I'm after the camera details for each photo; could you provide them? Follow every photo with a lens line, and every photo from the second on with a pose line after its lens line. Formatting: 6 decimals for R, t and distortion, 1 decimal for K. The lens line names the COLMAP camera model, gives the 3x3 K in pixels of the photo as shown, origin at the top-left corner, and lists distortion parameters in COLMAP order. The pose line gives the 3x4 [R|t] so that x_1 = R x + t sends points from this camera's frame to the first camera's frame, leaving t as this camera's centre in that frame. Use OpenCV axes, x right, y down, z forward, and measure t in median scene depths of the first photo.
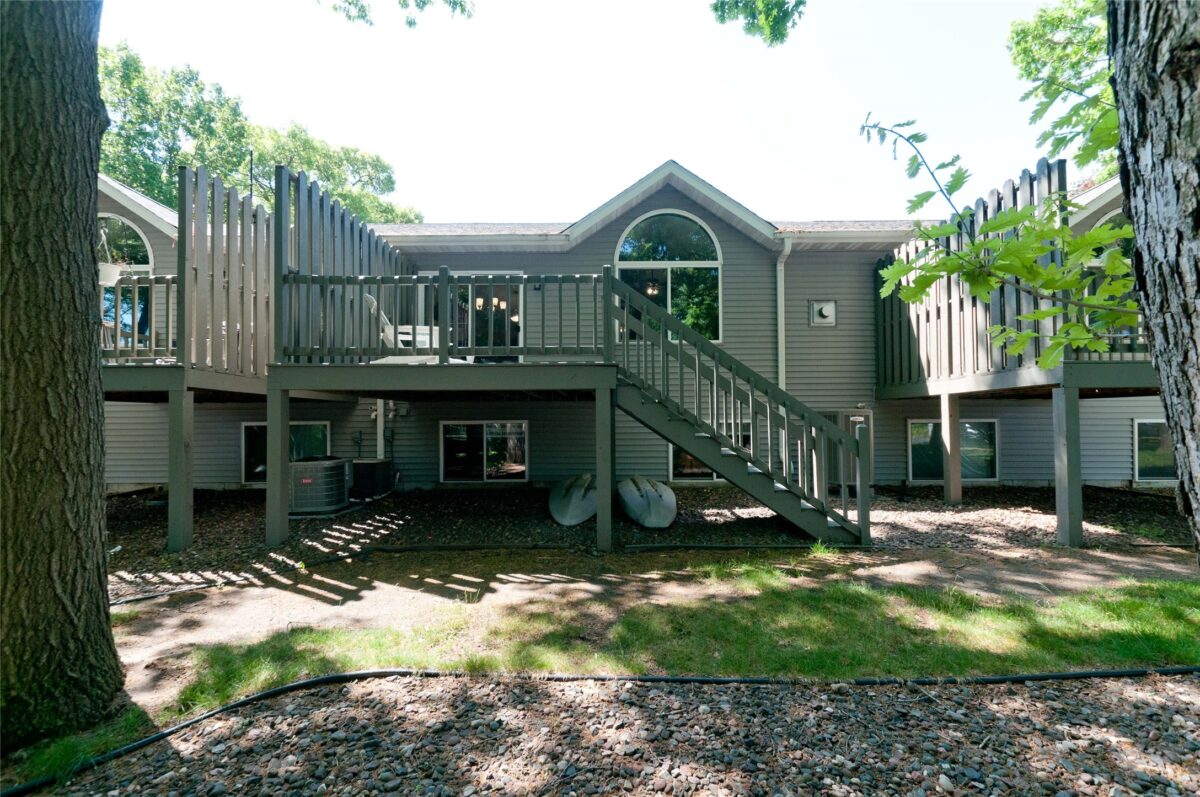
lens RADIAL K [[514.6, 0, 603.4], [0, 514.6, 409.3], [0, 0, 1]] dist [0.013283, -0.006842]
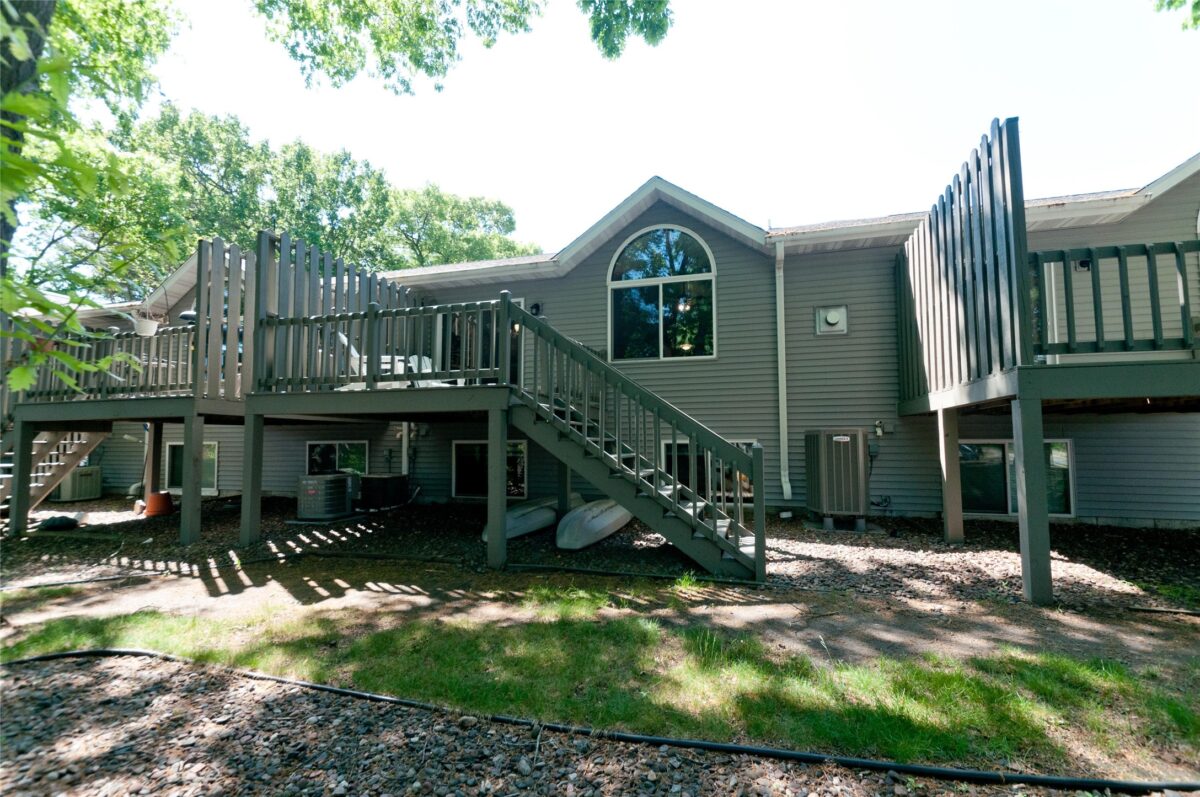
lens RADIAL K [[514.6, 0, 603.4], [0, 514.6, 409.3], [0, 0, 1]] dist [0.013283, -0.006842]
pose [[0.962034, -0.015149, -0.272508, 0.297868], [0.005060, 0.999277, -0.037687, -0.000355], [0.272882, 0.034877, 0.961415, 0.039354]]
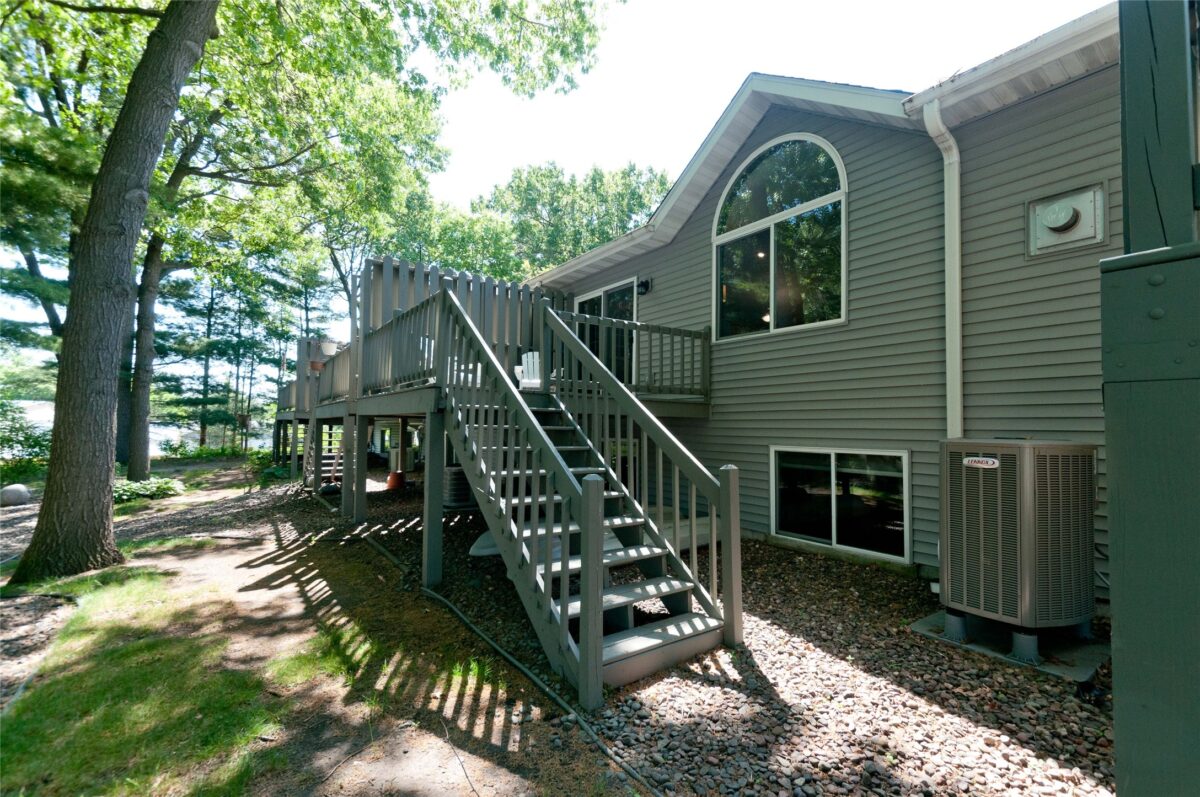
lens RADIAL K [[514.6, 0, 603.4], [0, 514.6, 409.3], [0, 0, 1]] dist [0.013283, -0.006842]
pose [[0.596285, -0.015508, -0.802623, 0.567239], [0.004283, 0.999861, -0.016137, -0.017846], [0.802762, 0.006185, 0.596268, 0.424731]]
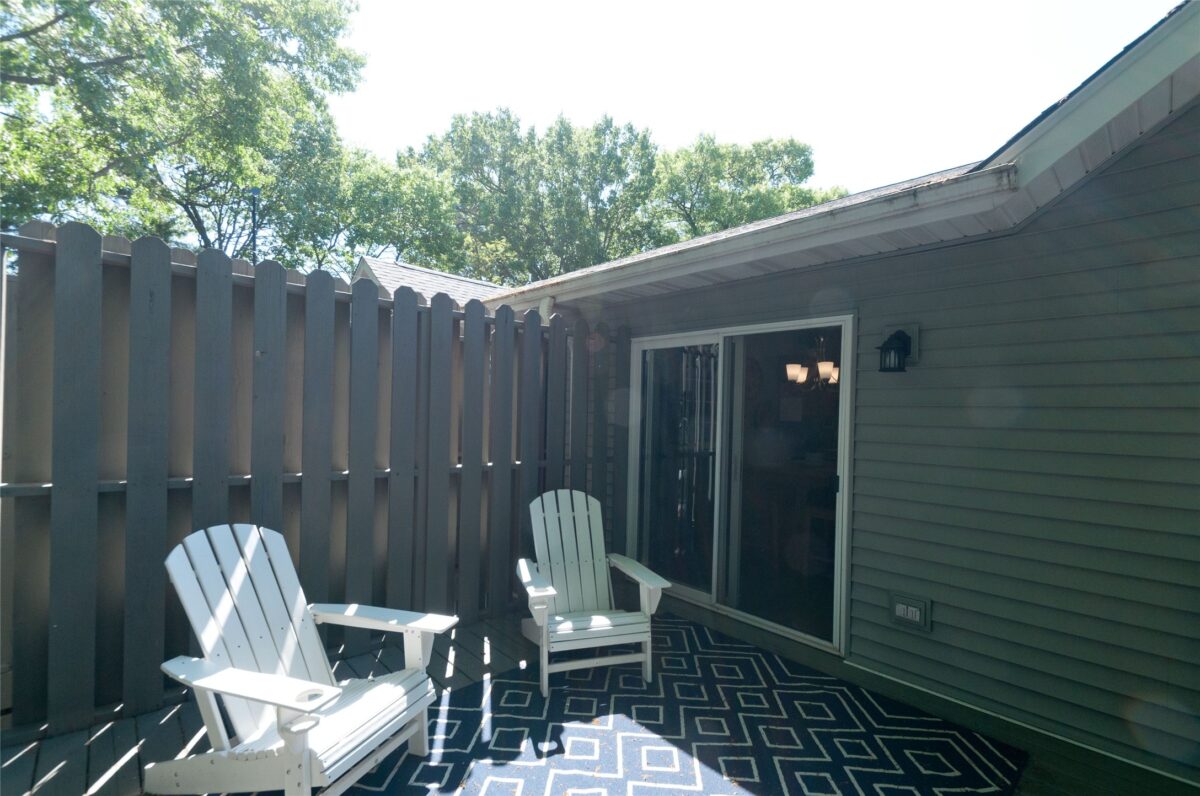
lens RADIAL K [[529.4, 0, 606.5], [0, 529.4, 408.4], [0, 0, 1]] dist [0.014640, -0.008373]
pose [[0.690425, 0.016382, -0.723219, -0.014151], [-0.008086, 0.999856, 0.014929, -0.220238], [0.723359, -0.004459, 0.690458, 0.666888]]
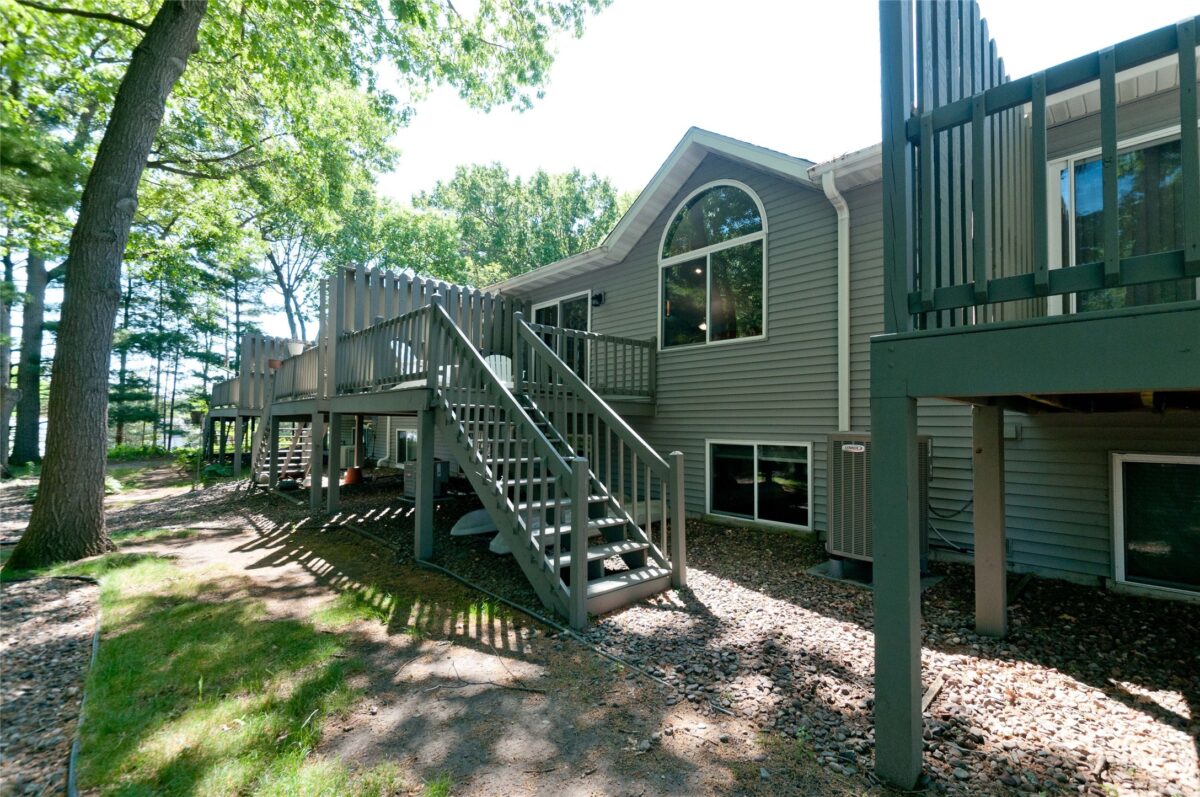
lens RADIAL K [[514.6, 0, 603.4], [0, 514.6, 409.3], [0, 0, 1]] dist [0.013283, -0.006842]
pose [[0.687341, -0.009855, -0.726268, 0.634278], [0.001276, 0.999923, -0.012360, -0.017250], [0.726334, 0.007569, 0.687300, 0.326565]]
